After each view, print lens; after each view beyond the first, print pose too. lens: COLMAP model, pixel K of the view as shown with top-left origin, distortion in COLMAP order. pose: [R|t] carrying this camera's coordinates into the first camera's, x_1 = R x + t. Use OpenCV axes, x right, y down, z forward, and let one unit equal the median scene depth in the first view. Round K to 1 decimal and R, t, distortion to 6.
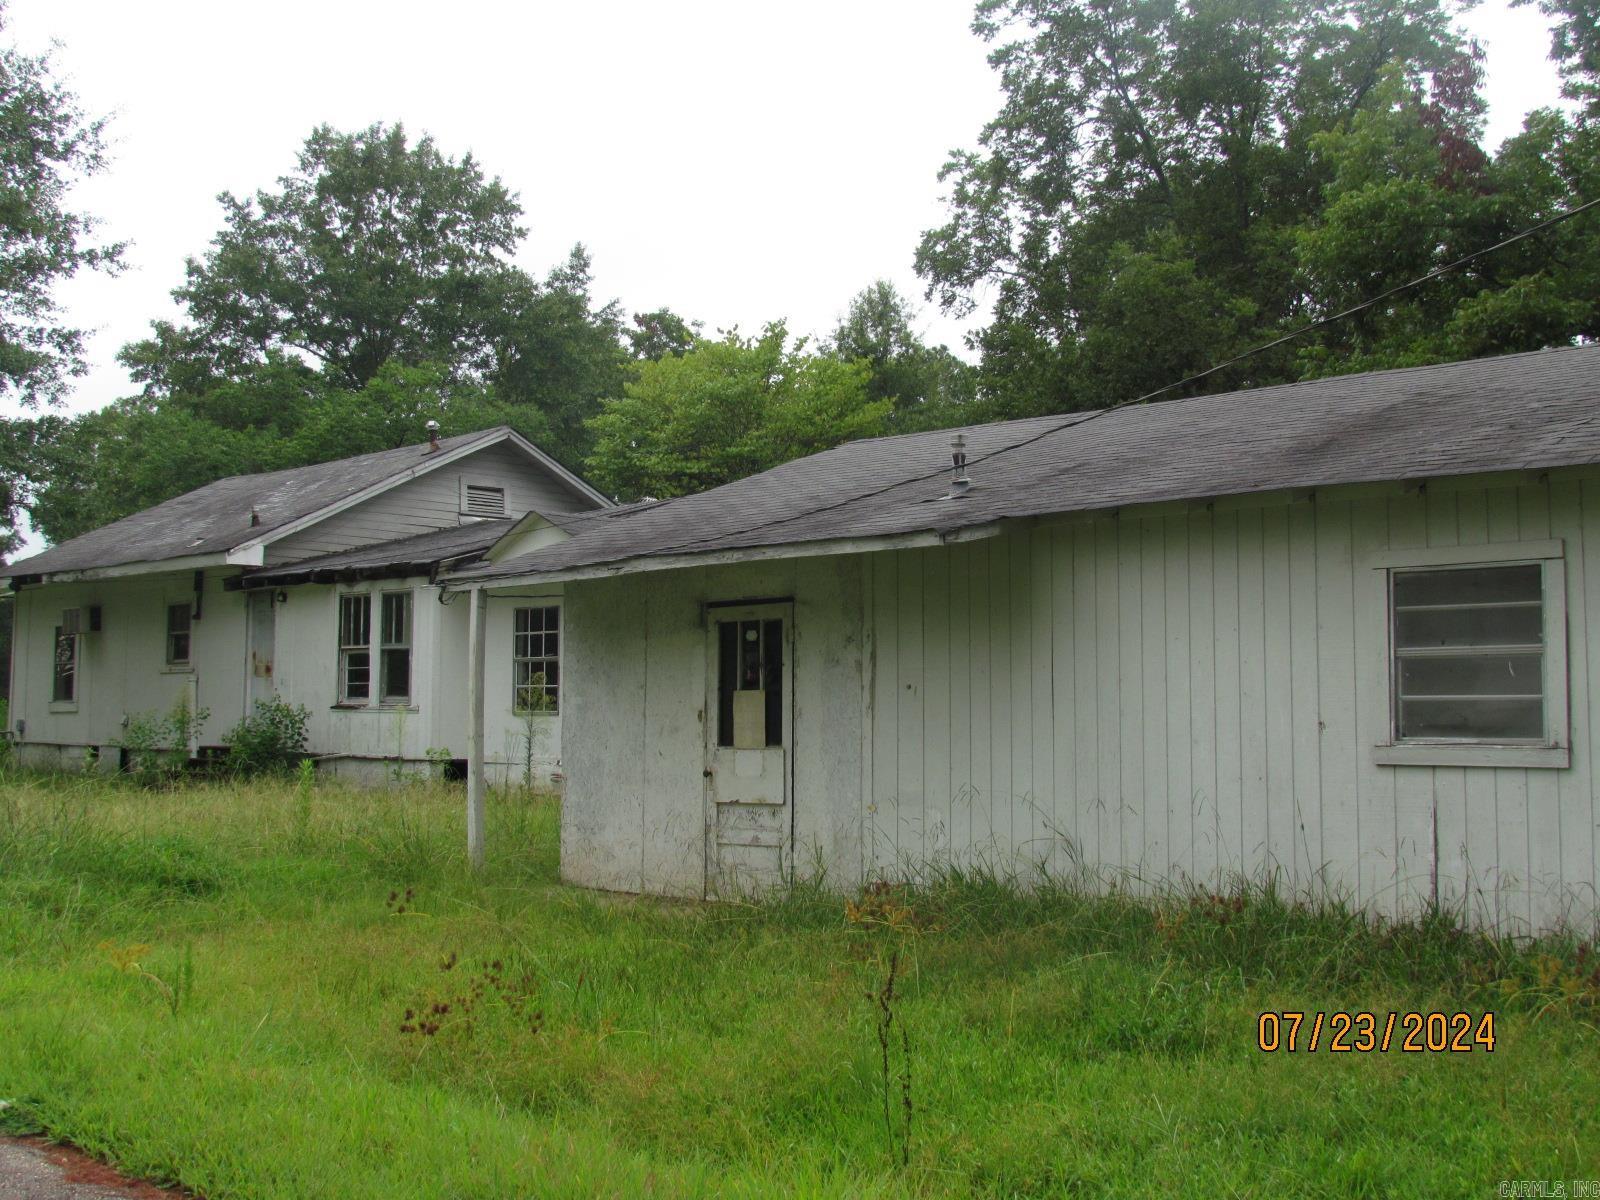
lens RADIAL K [[1801.8, 0, 800.1], [0, 1801.8, 607.2], [0, 0, 1]] dist [-0.041815, 0.000000]
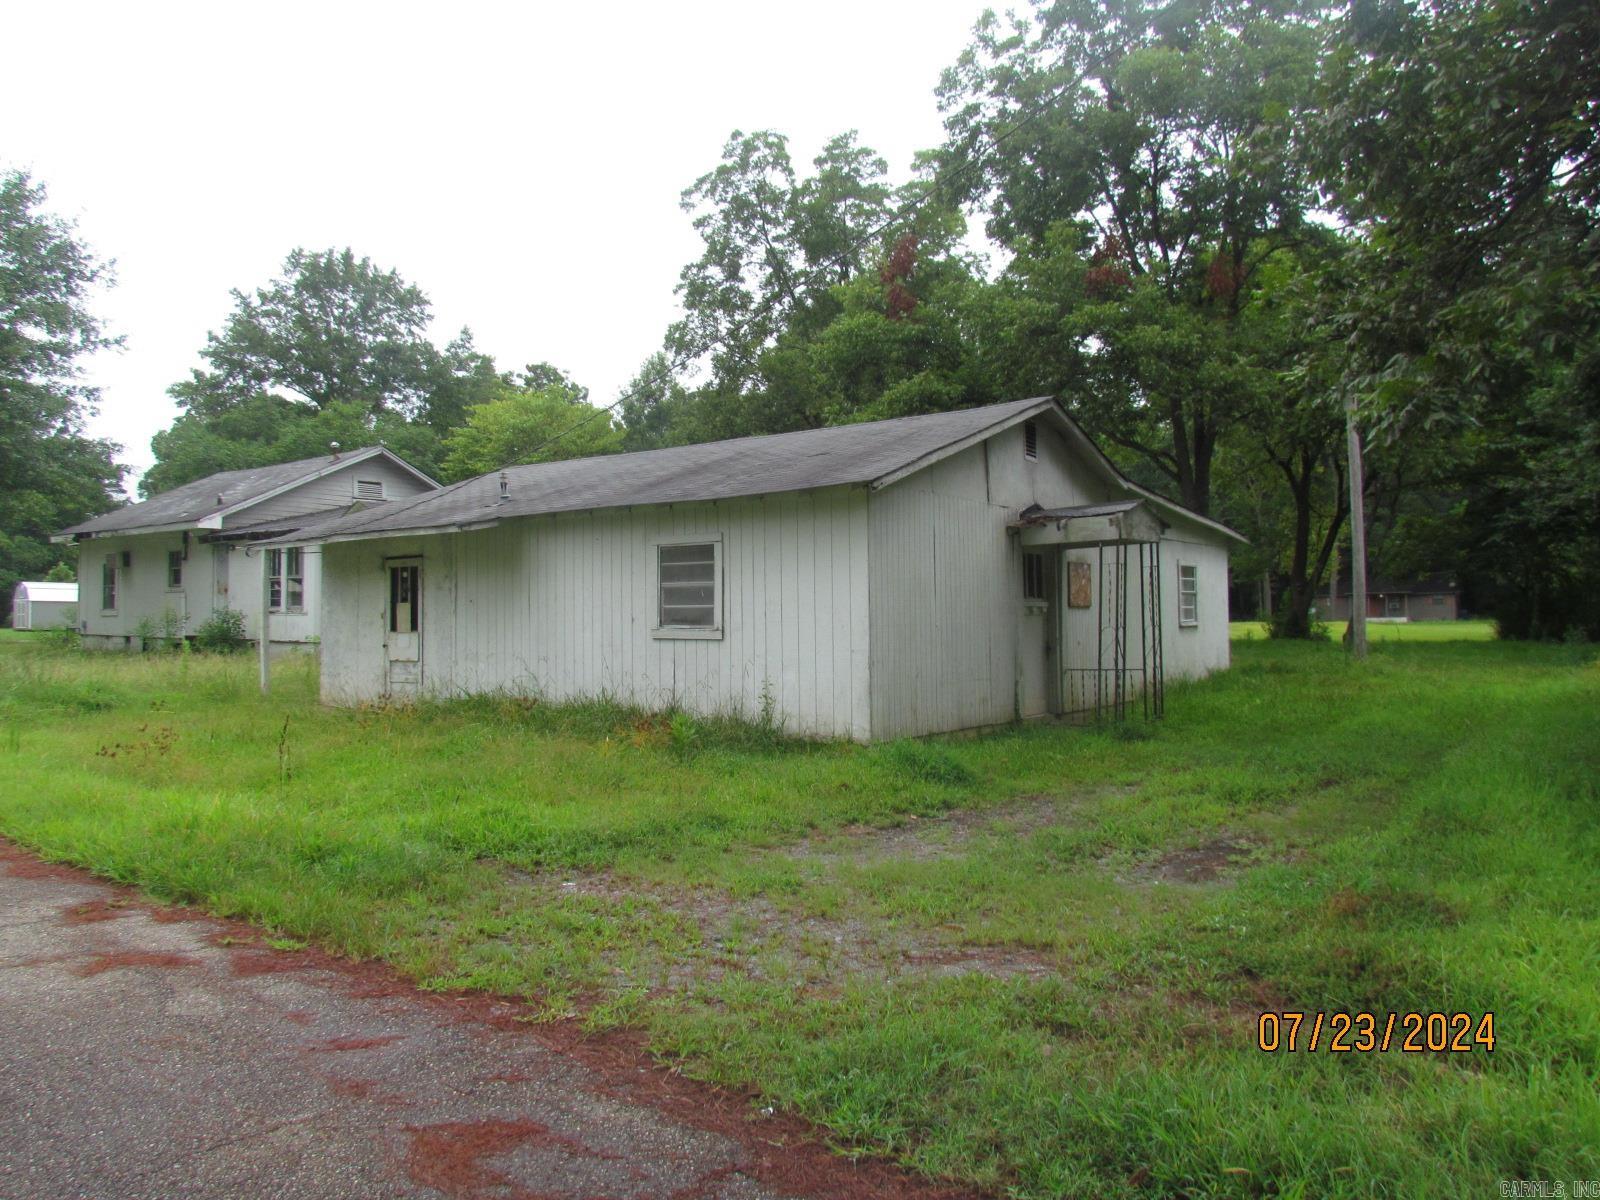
lens RADIAL K [[1180.9, 0, 800.1], [0, 1180.9, 593.2], [0, 0, 1]] dist [0.015505, -0.010354]
pose [[0.996884, -0.001042, 0.078871, 0.141115], [-0.002134, 0.999190, 0.040179, -0.007681], [-0.078849, -0.040222, 0.996075, -0.142546]]
